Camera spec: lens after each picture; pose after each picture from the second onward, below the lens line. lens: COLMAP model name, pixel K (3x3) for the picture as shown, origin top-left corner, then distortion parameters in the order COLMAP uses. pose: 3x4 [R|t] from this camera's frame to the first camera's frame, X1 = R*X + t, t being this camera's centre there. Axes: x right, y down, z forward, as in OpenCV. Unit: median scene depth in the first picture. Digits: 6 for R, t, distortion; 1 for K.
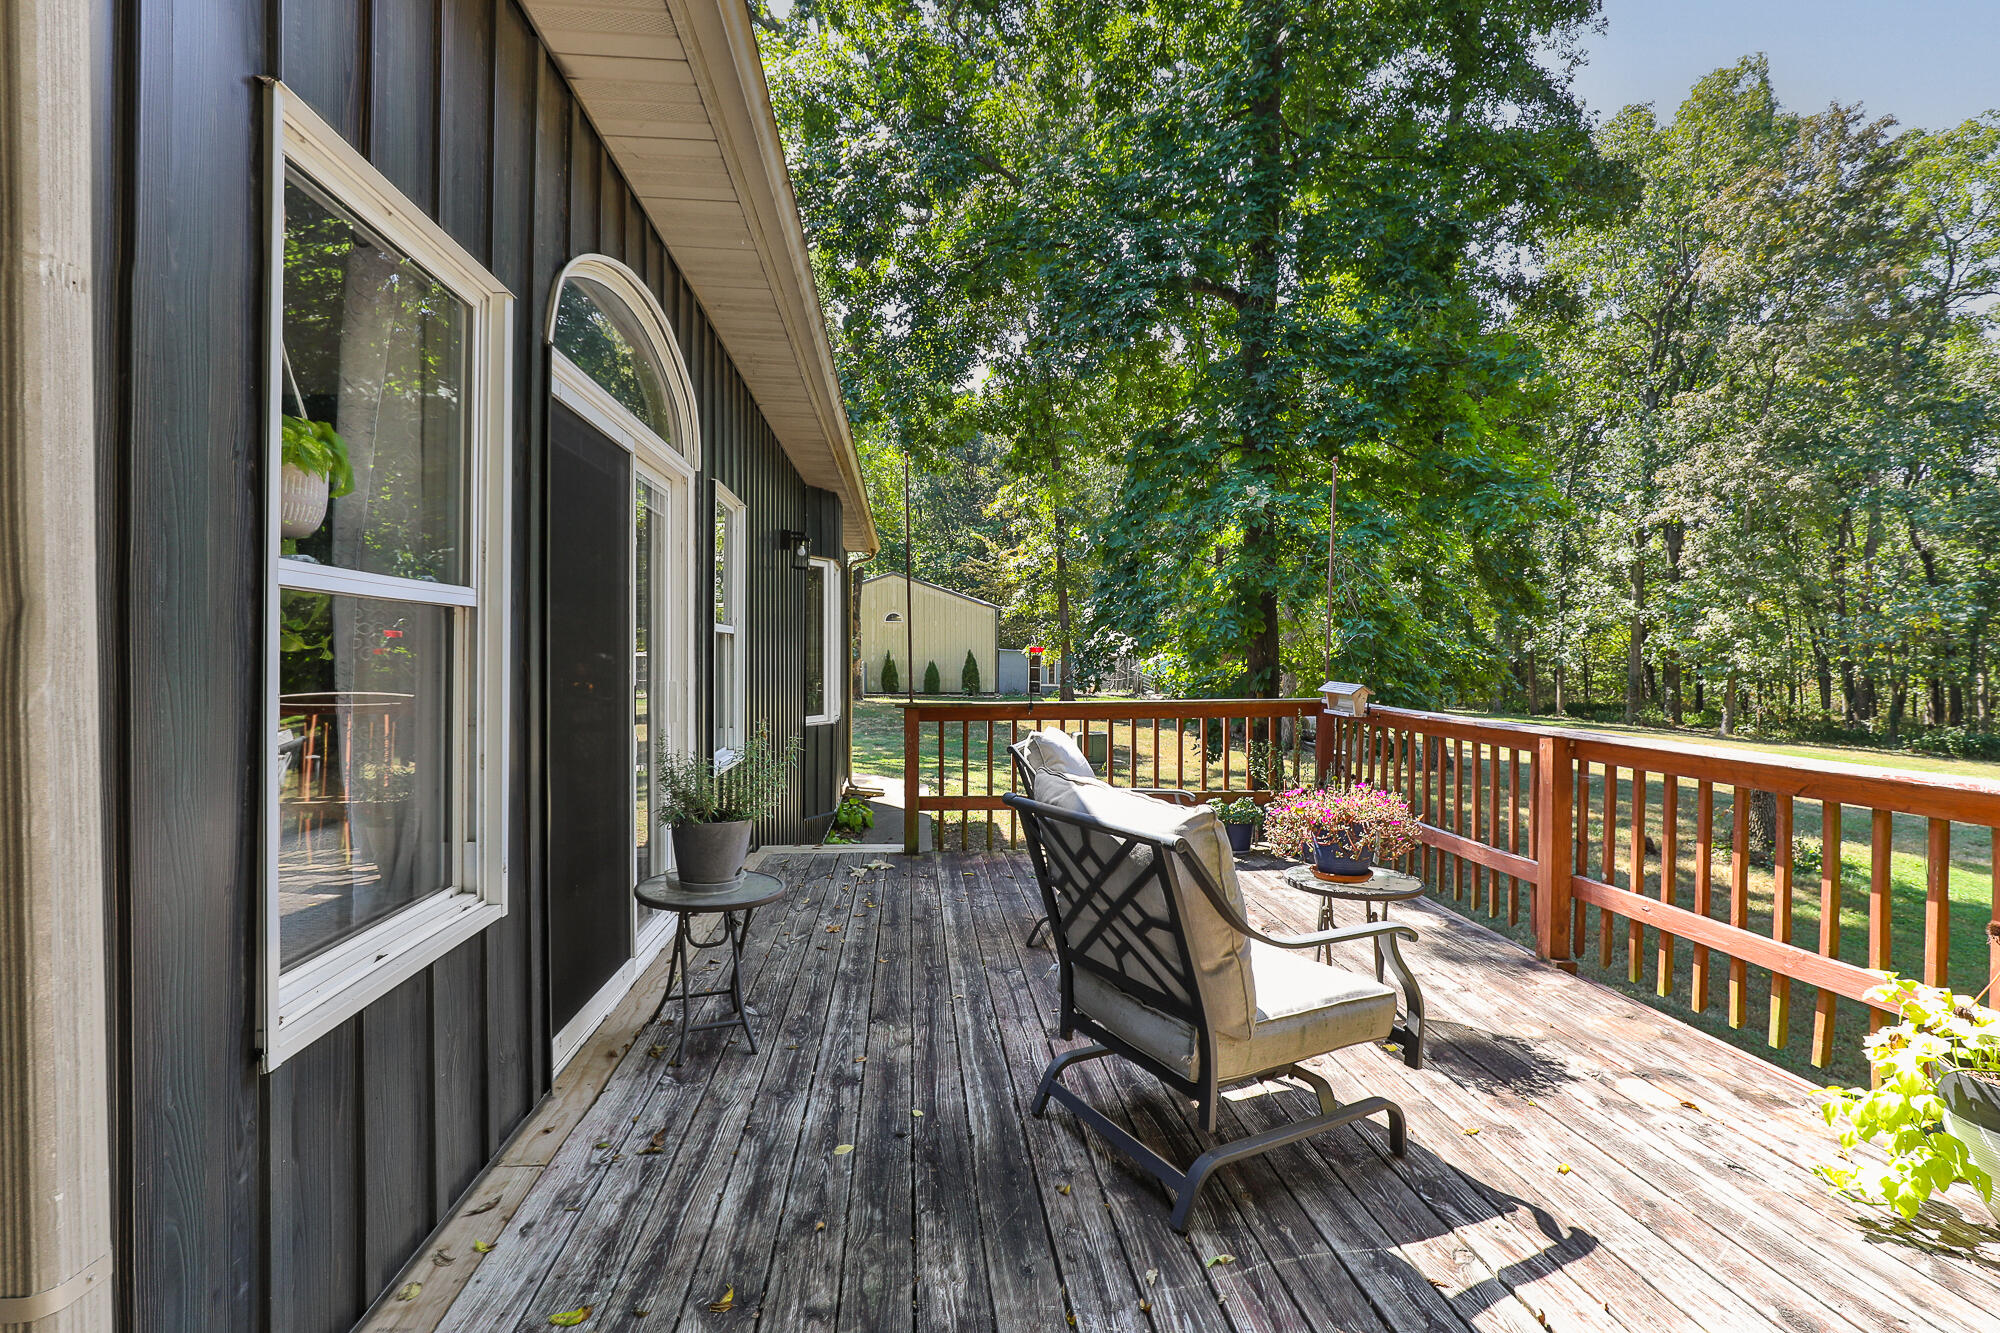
lens RADIAL K [[941.4, 0, 1004.3], [0, 941.4, 663.1], [0, 0, 1]] dist [-0.000892, -0.000488]
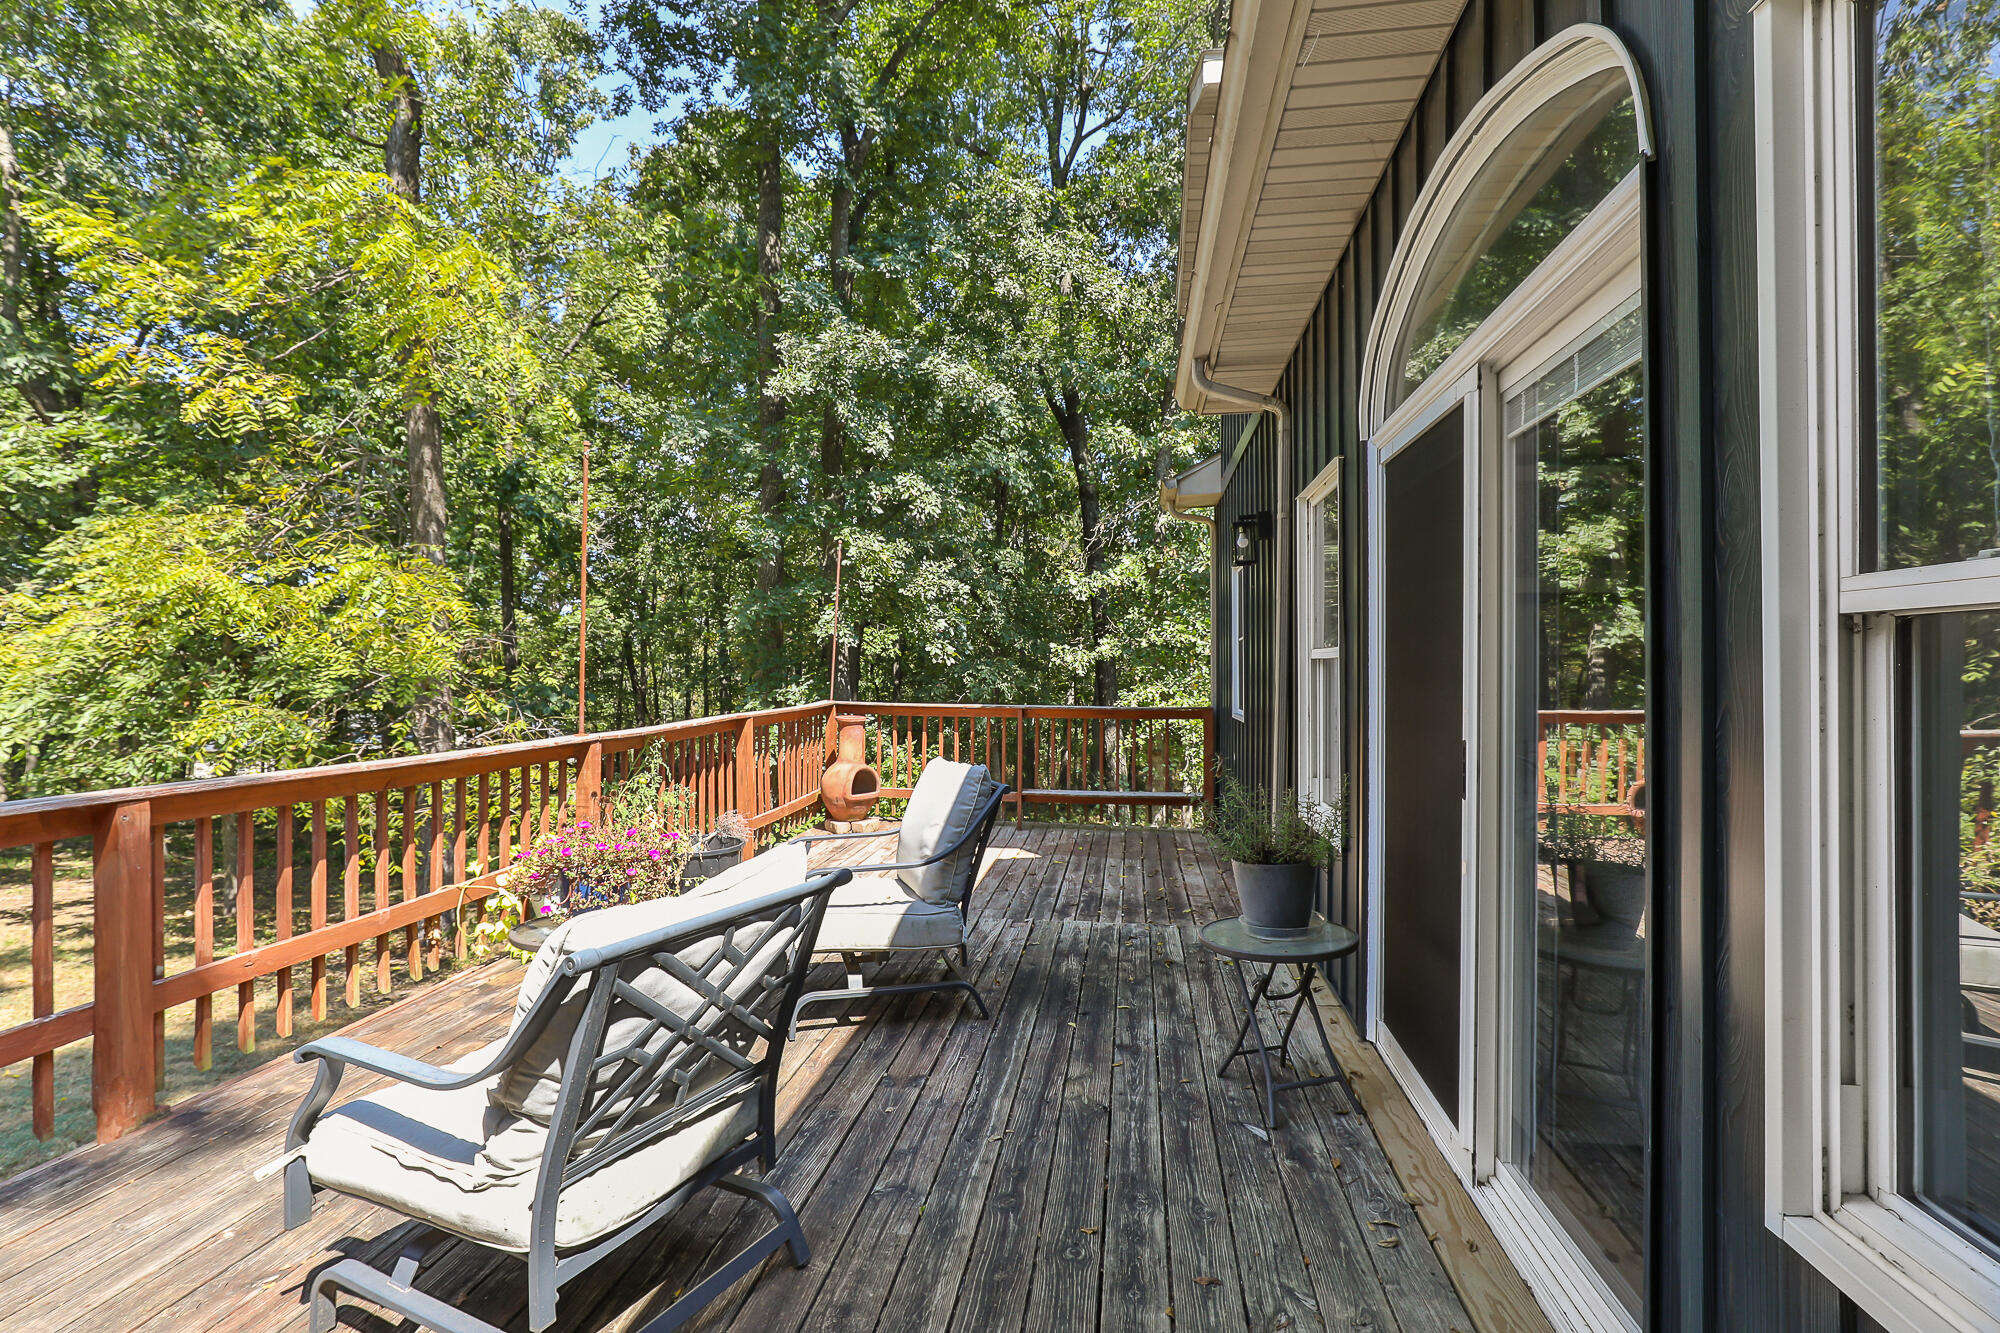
lens RADIAL K [[941.4, 0, 998.4], [0, 941.4, 668.5], [0, 0, 1]] dist [-0.000892, -0.000488]
pose [[-0.970078, -0.008173, 0.242654, -0.258576], [-0.008111, 0.999966, 0.001256, -0.028351], [-0.242656, -0.000750, -0.970112, 1.925510]]
